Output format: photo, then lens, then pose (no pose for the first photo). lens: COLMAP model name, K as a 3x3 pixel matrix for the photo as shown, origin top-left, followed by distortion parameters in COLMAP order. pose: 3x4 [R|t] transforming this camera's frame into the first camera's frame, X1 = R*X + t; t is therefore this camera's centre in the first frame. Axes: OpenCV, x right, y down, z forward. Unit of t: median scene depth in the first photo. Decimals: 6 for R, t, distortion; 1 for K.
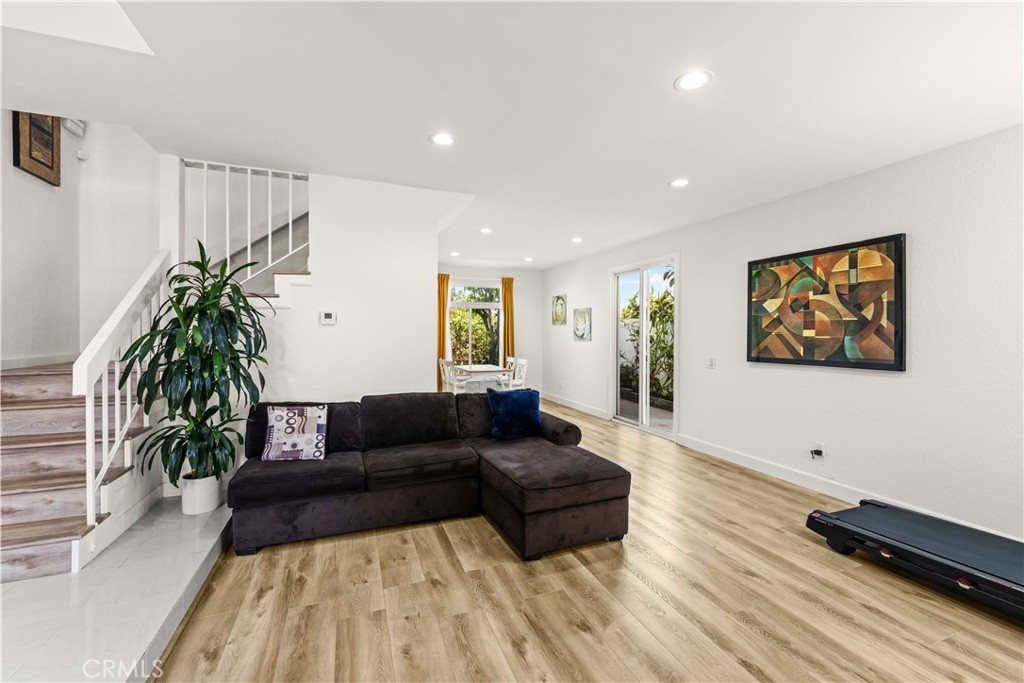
lens RADIAL K [[418.7, 0, 518.6], [0, 418.7, 334.8], [0, 0, 1]] dist [0.002040, -0.001214]
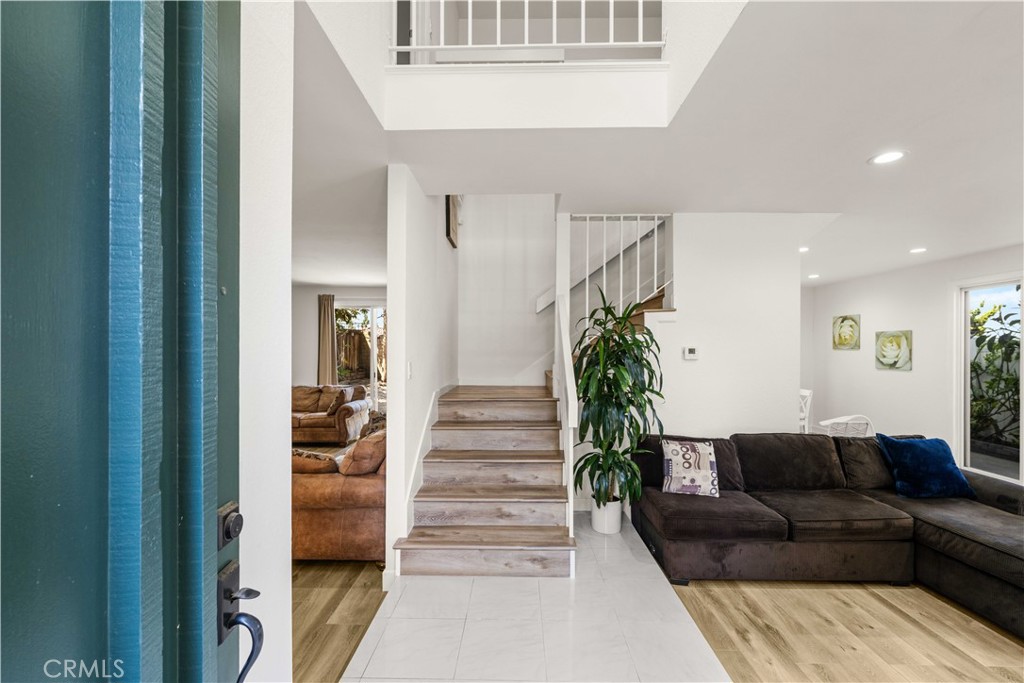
lens RADIAL K [[418.7, 0, 518.2], [0, 418.7, 345.9], [0, 0, 1]] dist [0.002040, -0.001214]
pose [[0.924748, -0.002985, -0.380569, -0.534816], [-0.002501, 0.999900, -0.013920, -0.049582], [0.380573, 0.013825, 0.924648, -0.113523]]
